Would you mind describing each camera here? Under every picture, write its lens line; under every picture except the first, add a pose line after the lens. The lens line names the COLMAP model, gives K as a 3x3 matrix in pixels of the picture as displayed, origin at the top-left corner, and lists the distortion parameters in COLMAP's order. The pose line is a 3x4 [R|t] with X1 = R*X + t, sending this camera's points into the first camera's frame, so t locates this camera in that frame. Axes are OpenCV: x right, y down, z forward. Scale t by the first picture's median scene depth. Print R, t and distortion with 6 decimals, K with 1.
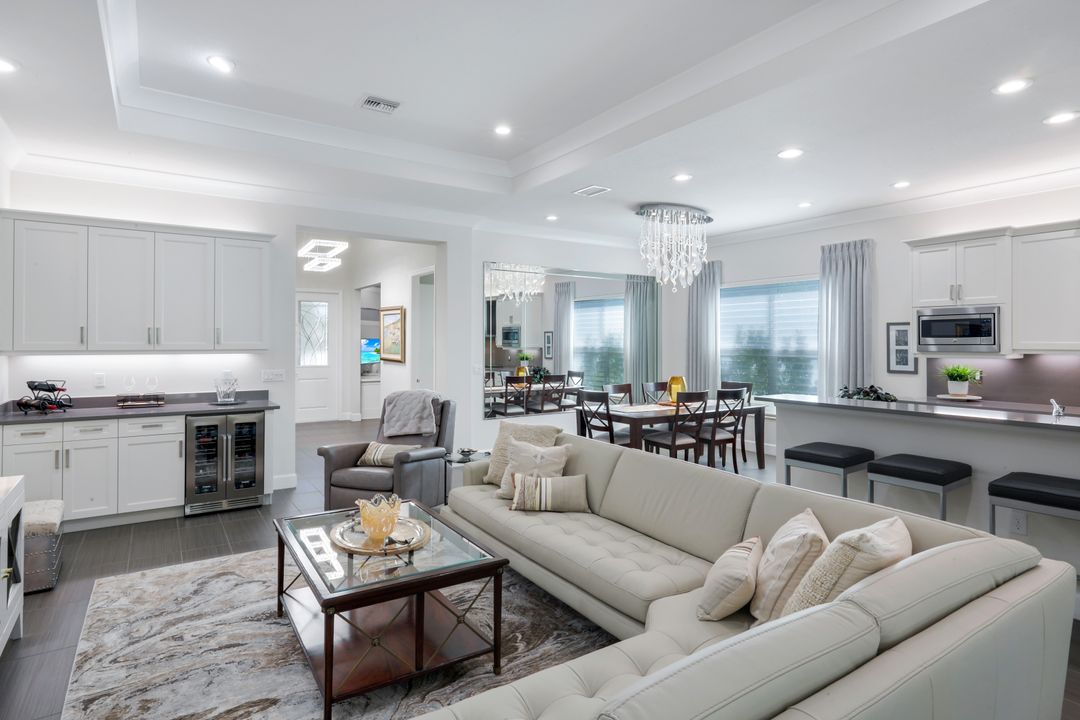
lens RADIAL K [[568.6, 0, 534.7], [0, 568.6, 339.0], [0, 0, 1]] dist [-0.010313, 0.001096]
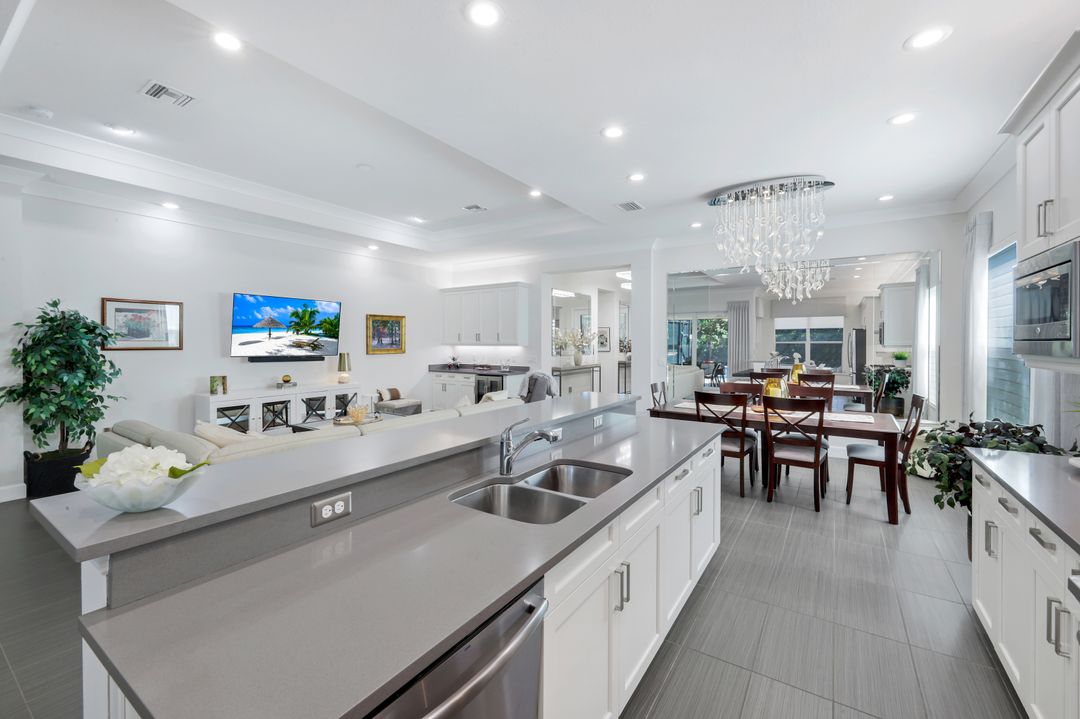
lens RADIAL K [[438.9, 0, 538.7], [0, 438.9, 347.9], [0, 0, 1]] dist [0.000496, 0.000025]
pose [[0.393398, 0.012973, -0.919277, 0.843299], [0.006013, 0.999843, 0.016683, 0.006928], [0.919348, -0.012090, 0.393258, 0.479239]]
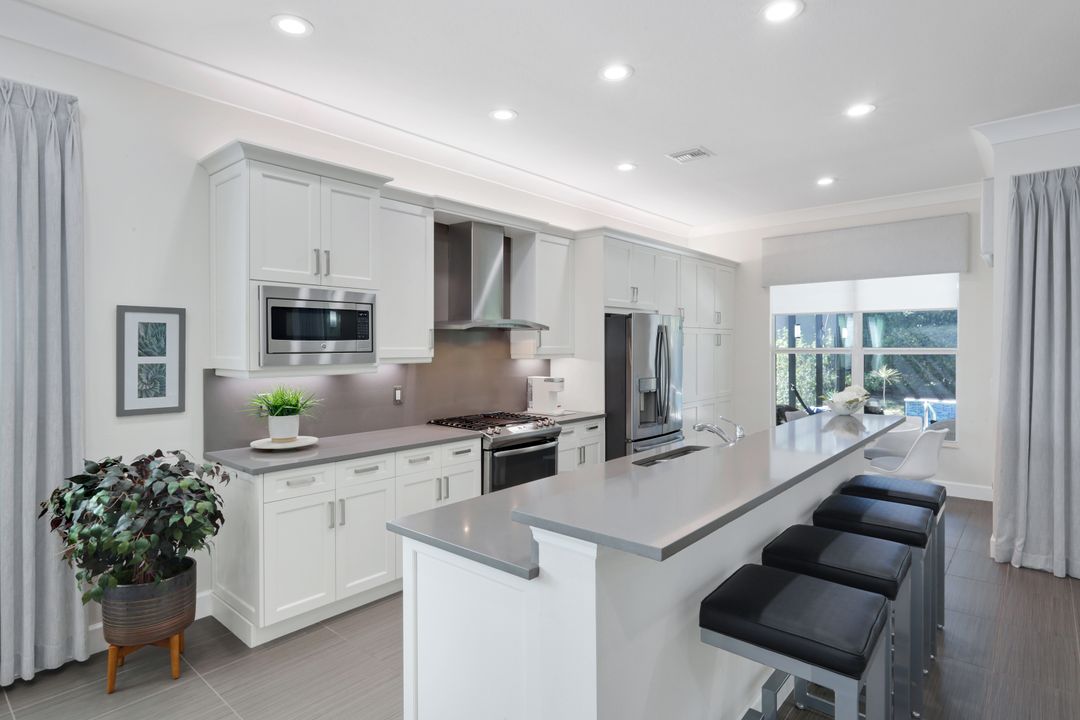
lens RADIAL K [[568.6, 0, 538.6], [0, 568.6, 352.1], [0, 0, 1]] dist [-0.010313, 0.001096]
pose [[-0.270986, -0.008487, 0.962546, 0.113496], [-0.002925, 0.999964, 0.007994, 0.004033], [-0.962579, -0.000649, -0.271001, 0.895372]]
